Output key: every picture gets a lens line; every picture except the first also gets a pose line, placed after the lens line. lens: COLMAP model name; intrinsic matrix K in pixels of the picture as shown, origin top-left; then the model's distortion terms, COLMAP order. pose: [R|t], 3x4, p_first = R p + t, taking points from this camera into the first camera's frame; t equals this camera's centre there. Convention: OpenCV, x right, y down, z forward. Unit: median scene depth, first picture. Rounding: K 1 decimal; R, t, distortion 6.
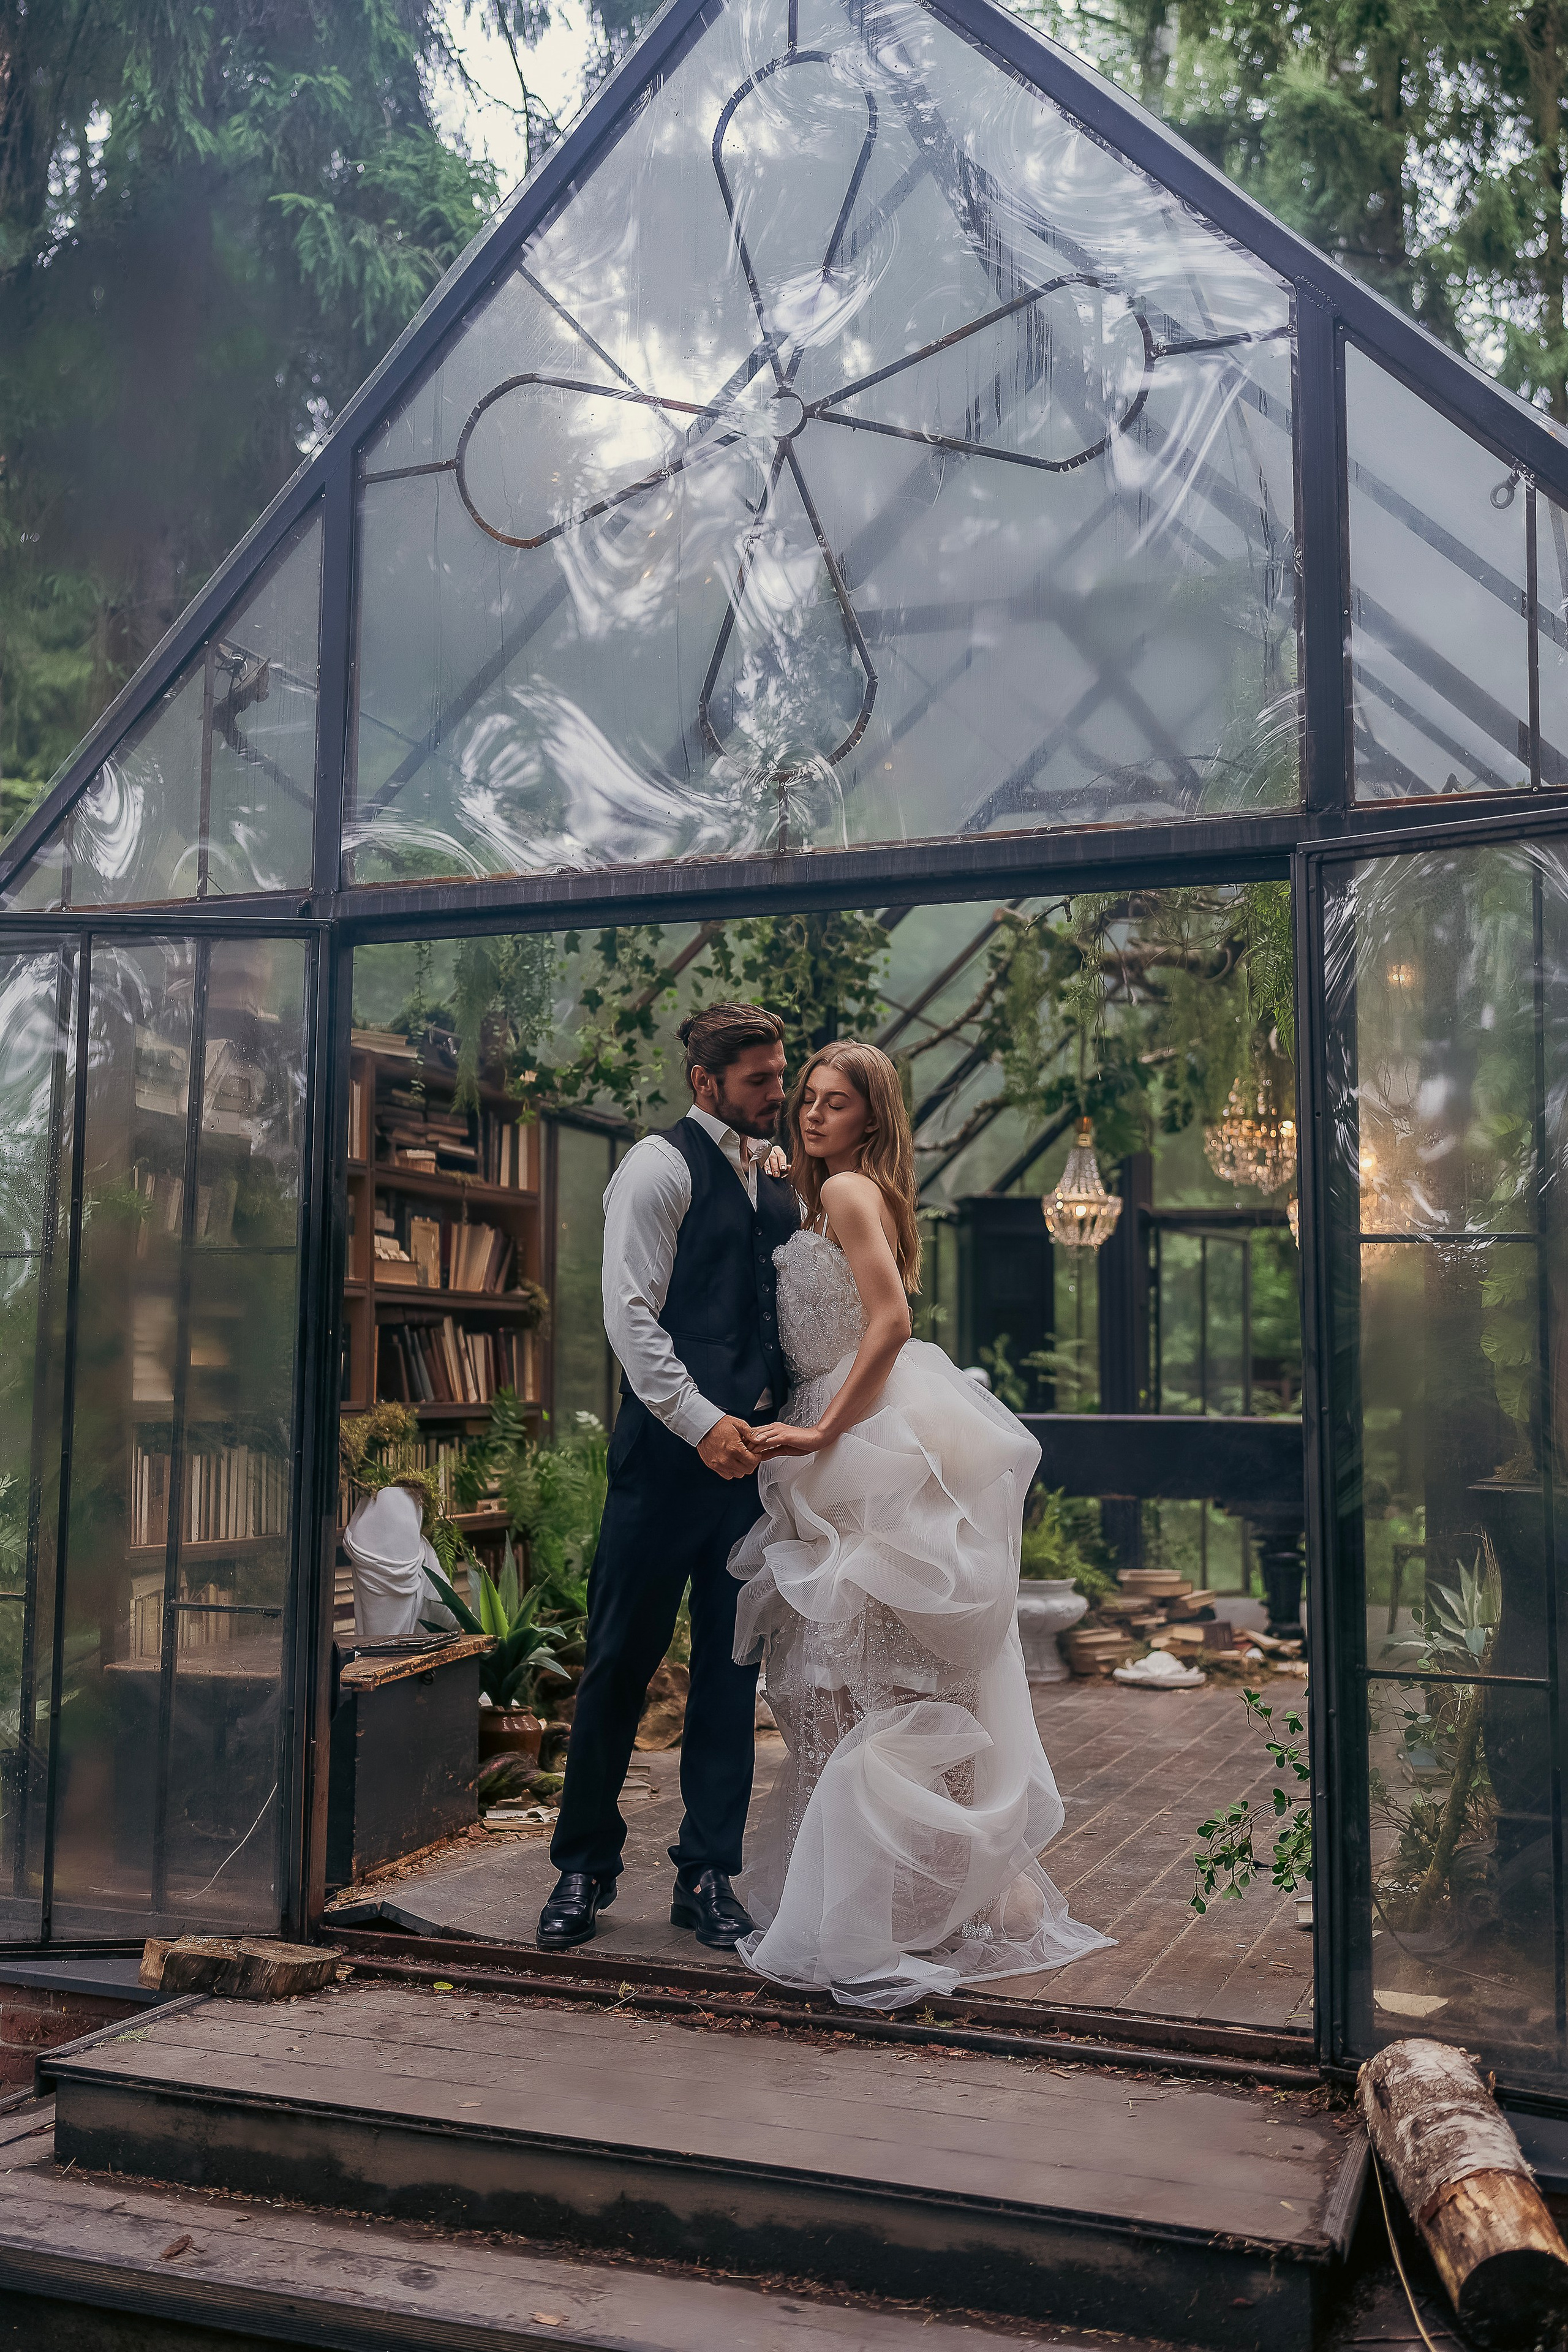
lens RADIAL K [[2254.9, 0, 775.8], [0, 2254.9, 1175.1], [0, 0, 1]] dist [0.003633, 0.003756]
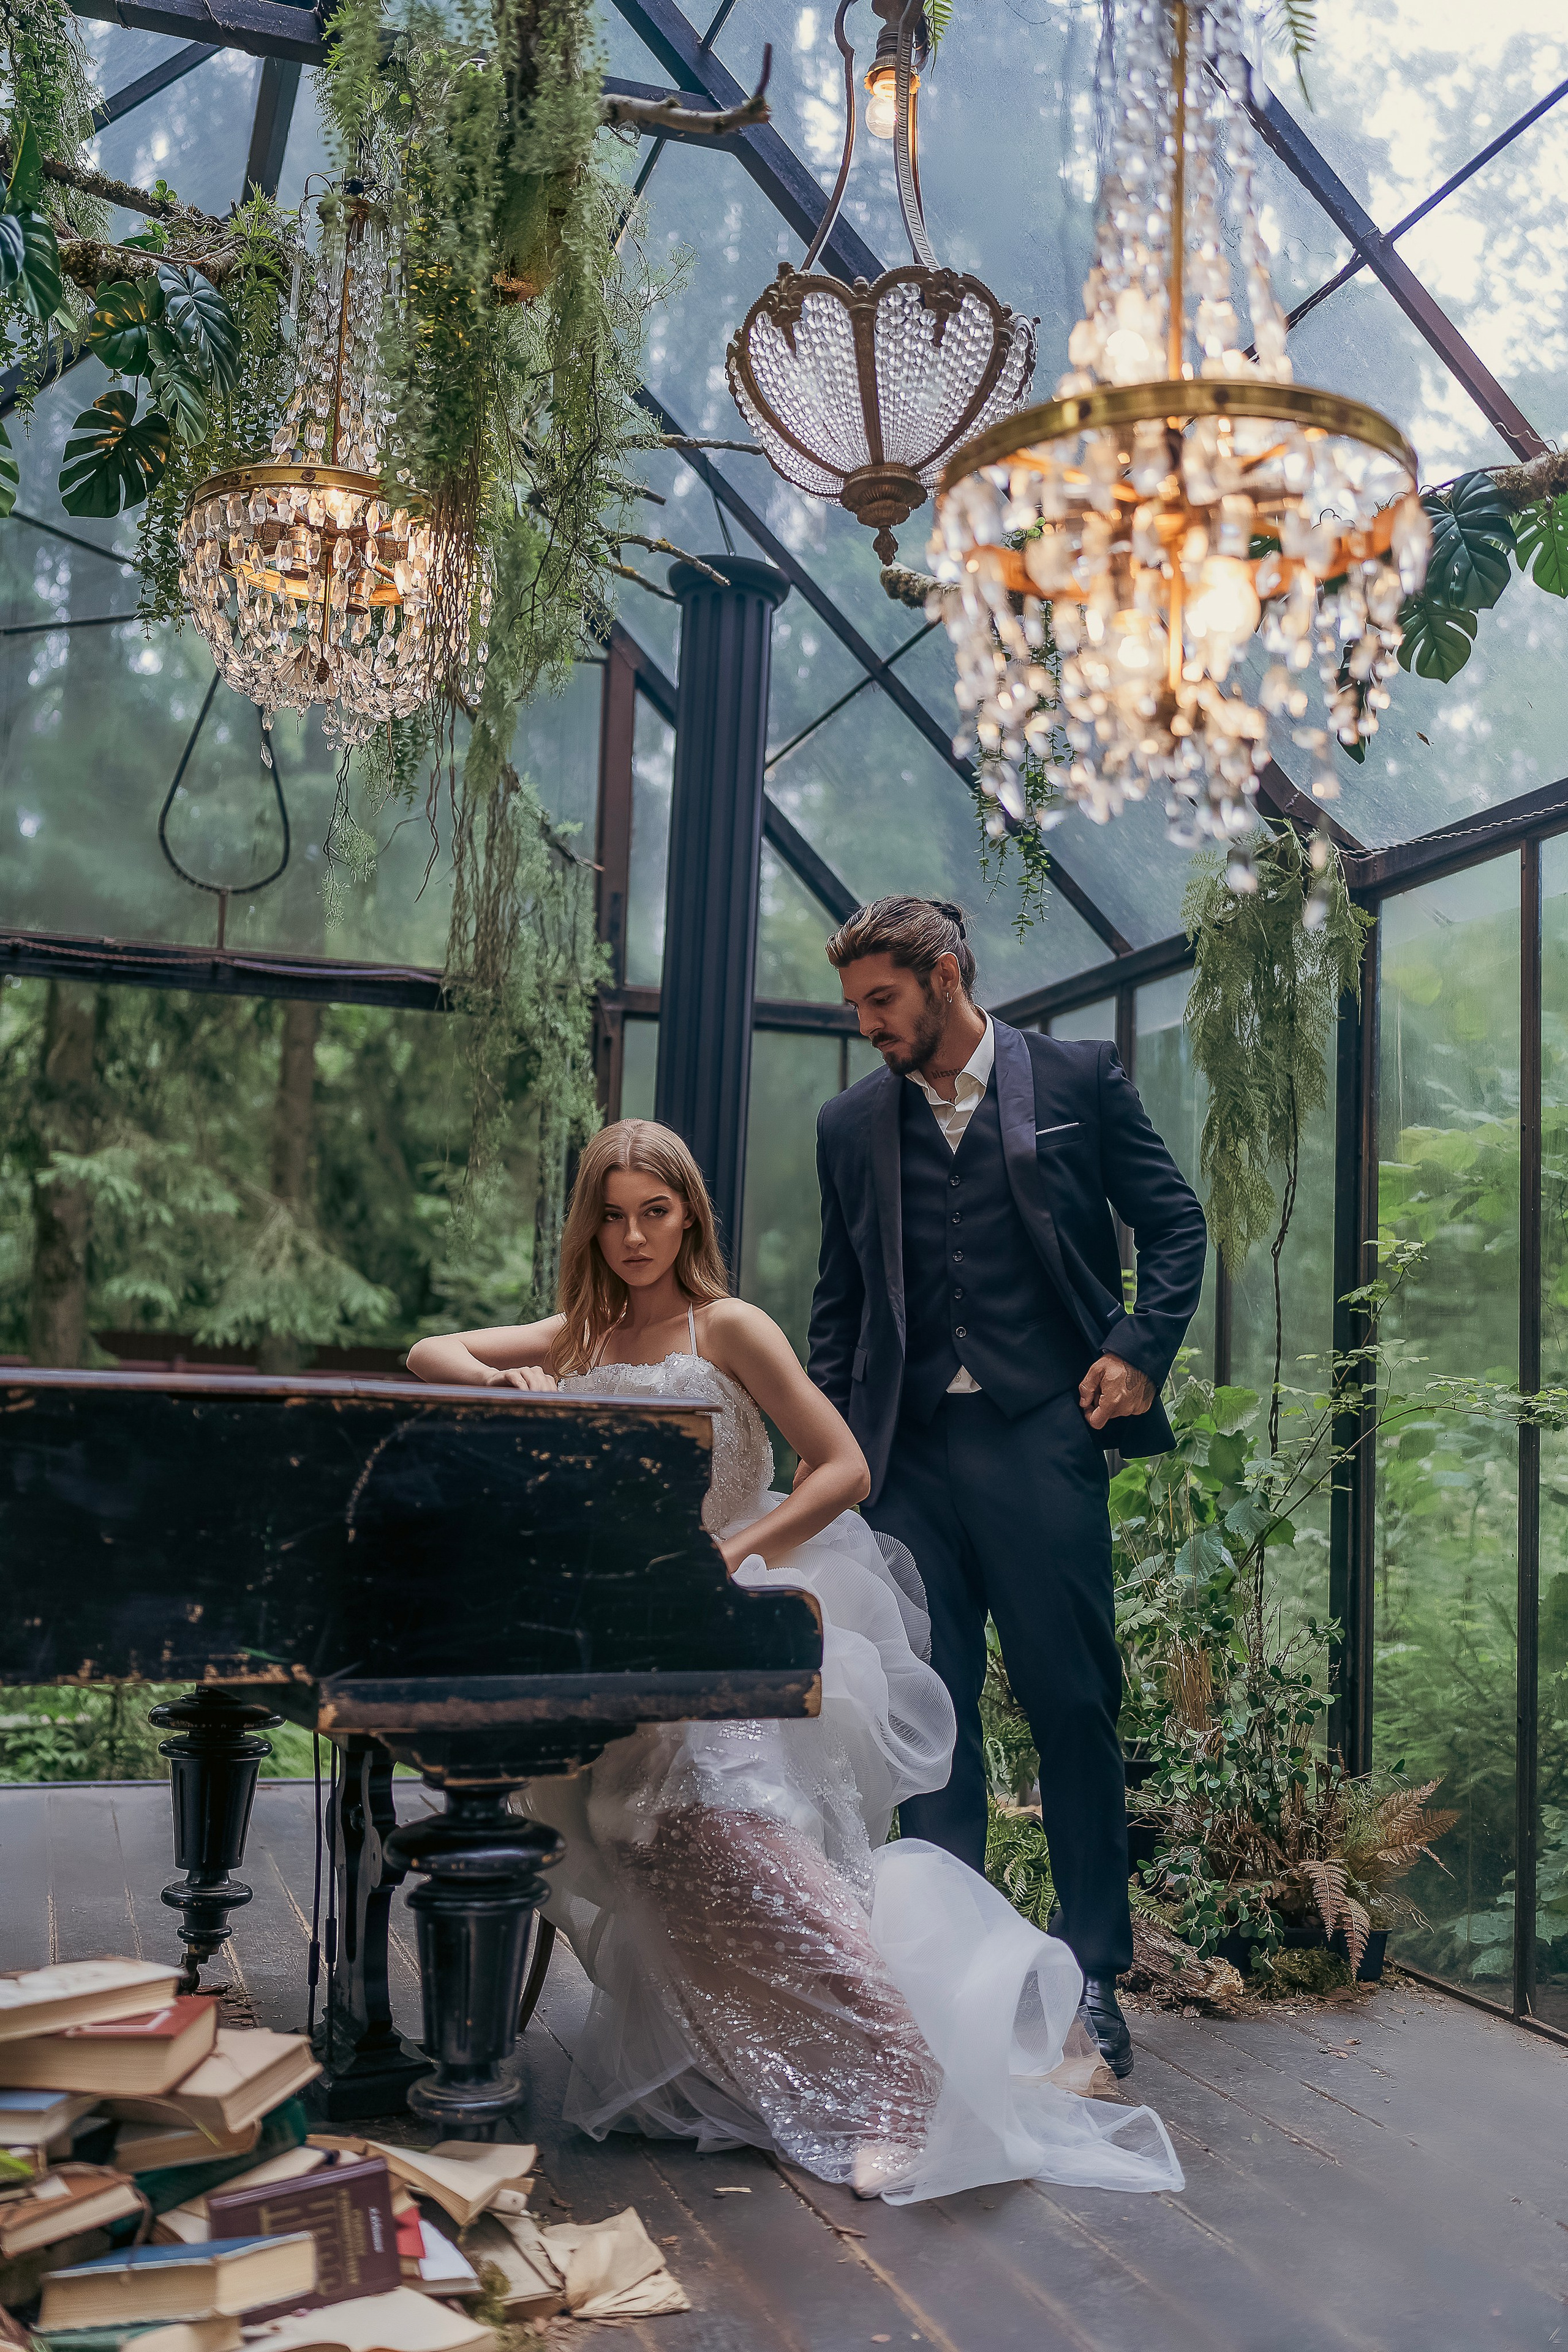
lens RADIAL K [[2254.9, 0, 775.8], [0, 2254.9, 1175.1], [0, 0, 1]] dist [0.003633, 0.003756]
pose [[0.782249, 0.078626, 0.617984, 0.090126], [-0.083955, 0.996259, -0.020484, 0.115500], [-0.617283, -0.035859, 0.785924, 1.038826]]
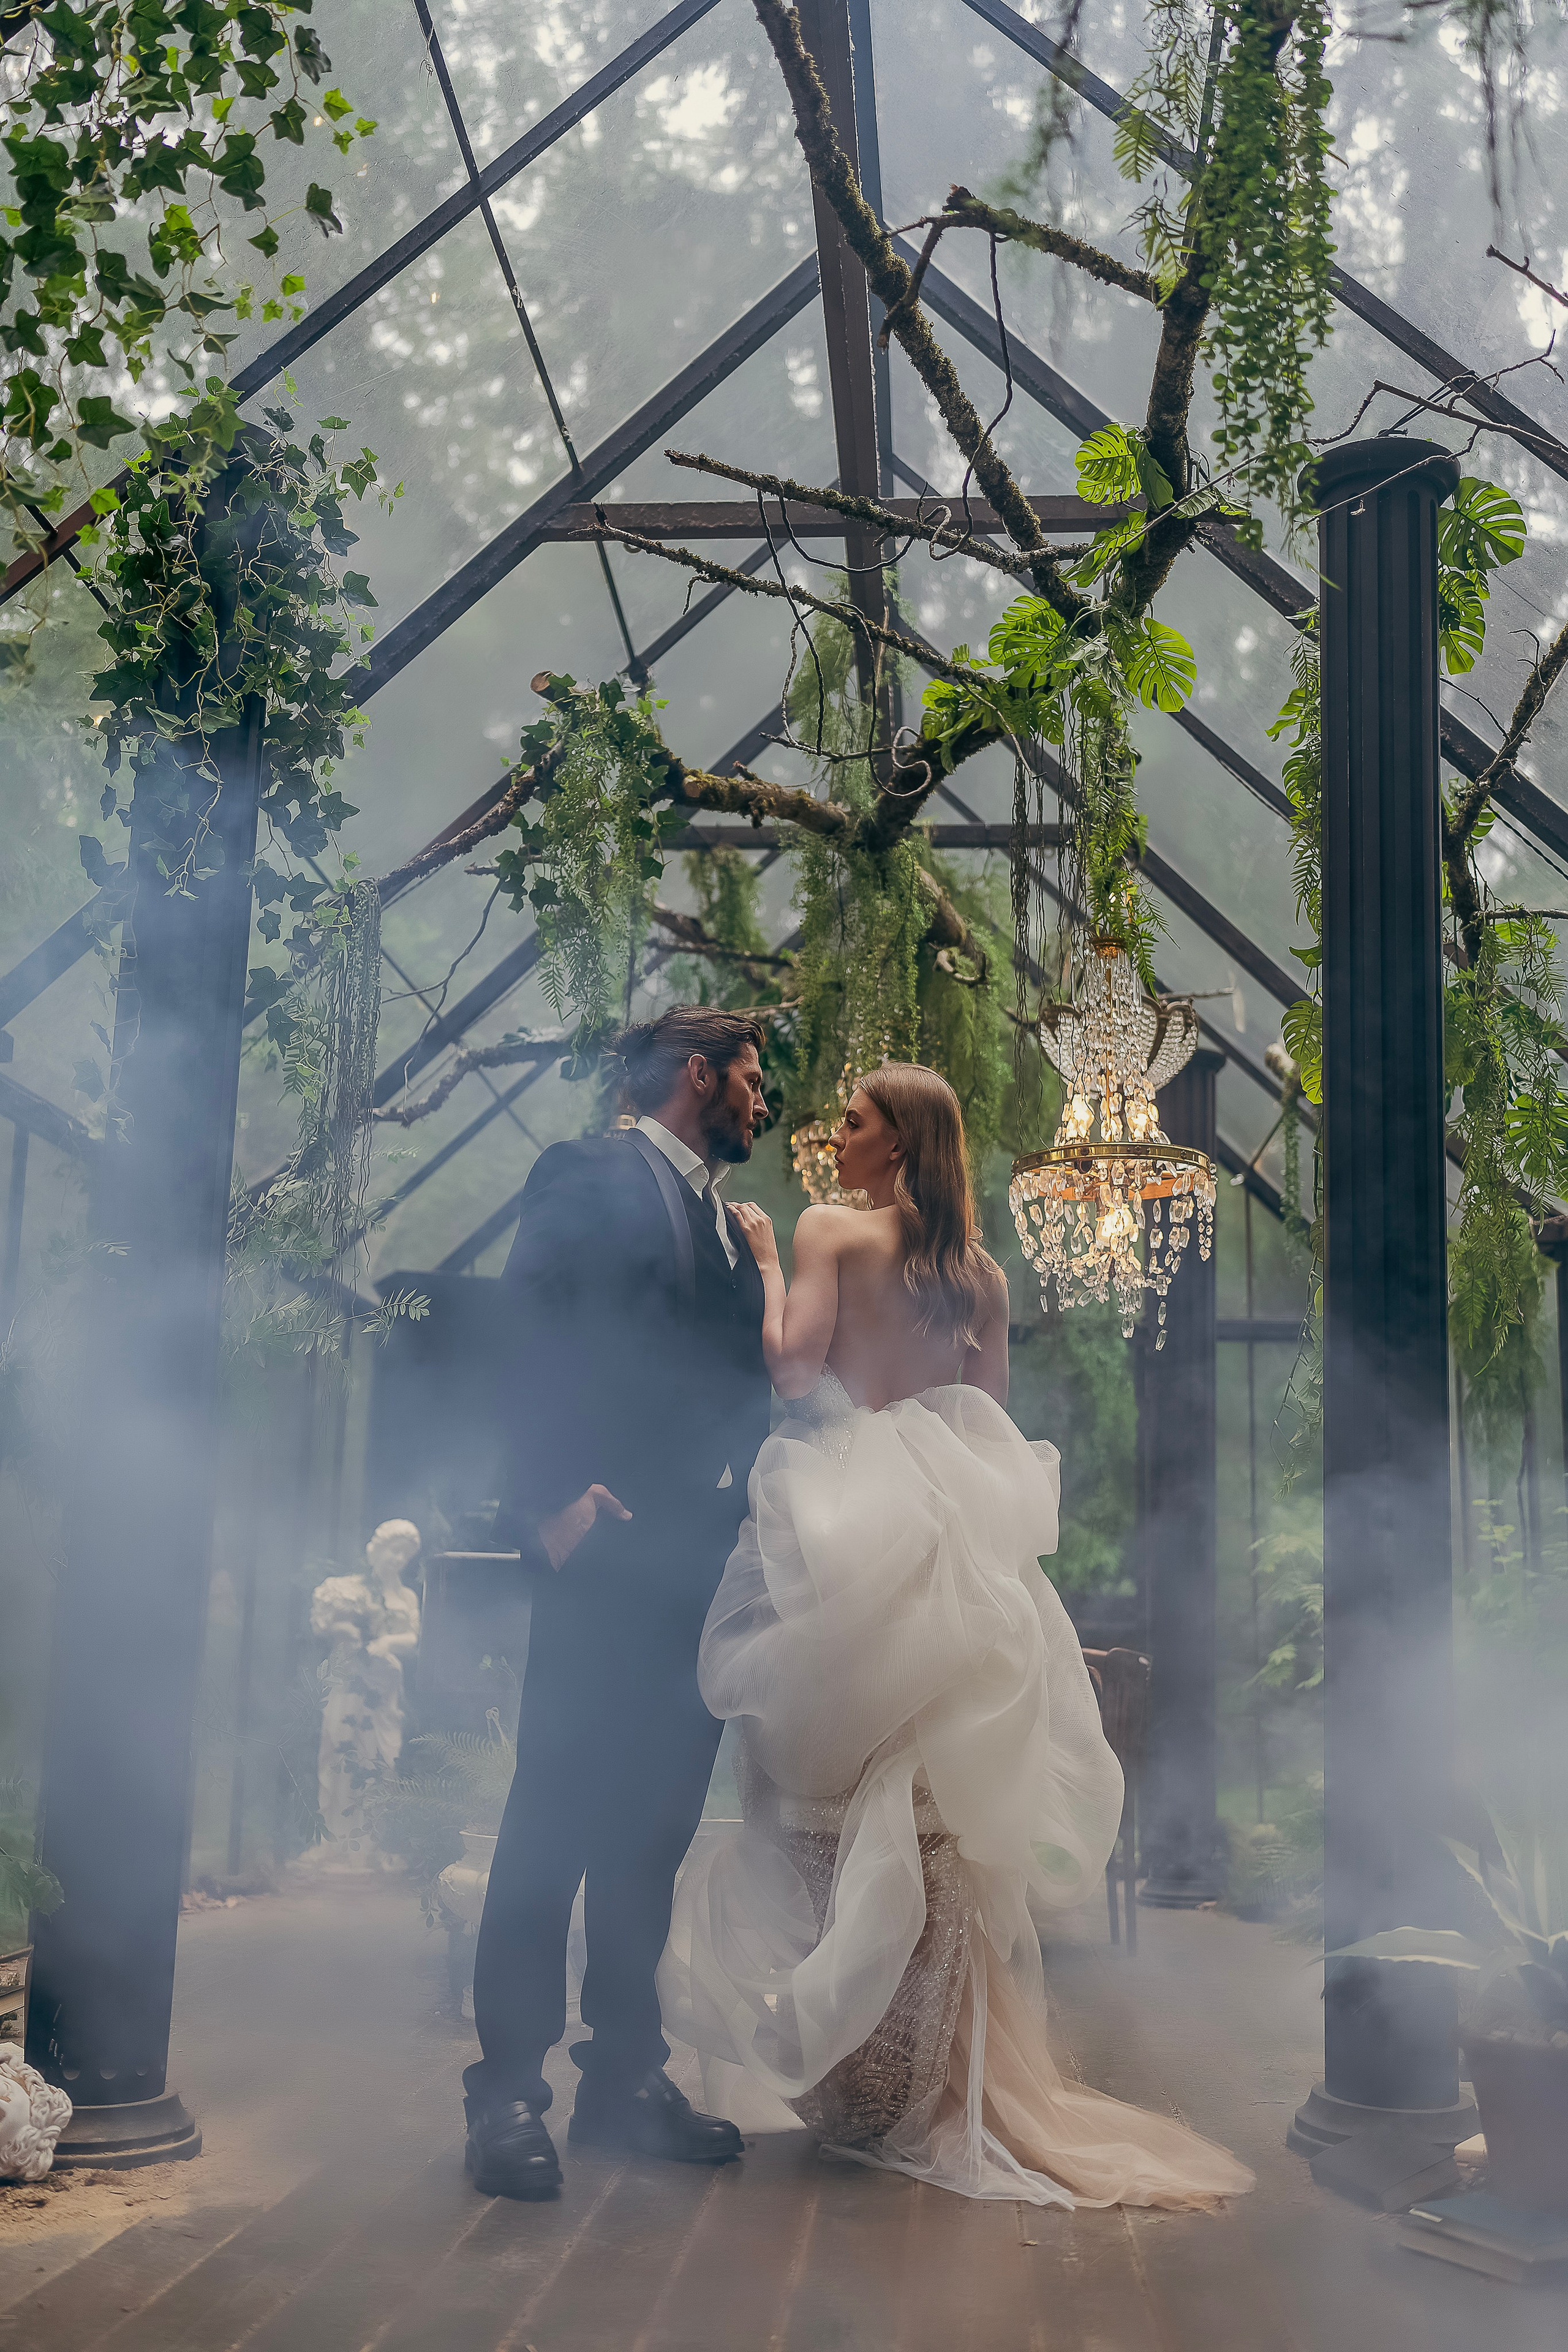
lens RADIAL K [[2259.8, 0, 780.8], [0, 2259.8, 1182.6], [0, 0, 1]] dist [-0.006903, 0.035222]
pose [[0.958183, 0.069200, 0.277664, 0.005258], [-0.038579, 0.992700, -0.114269, 0.105495], [-0.283544, 0.098779, 0.953858, 0.569336]]
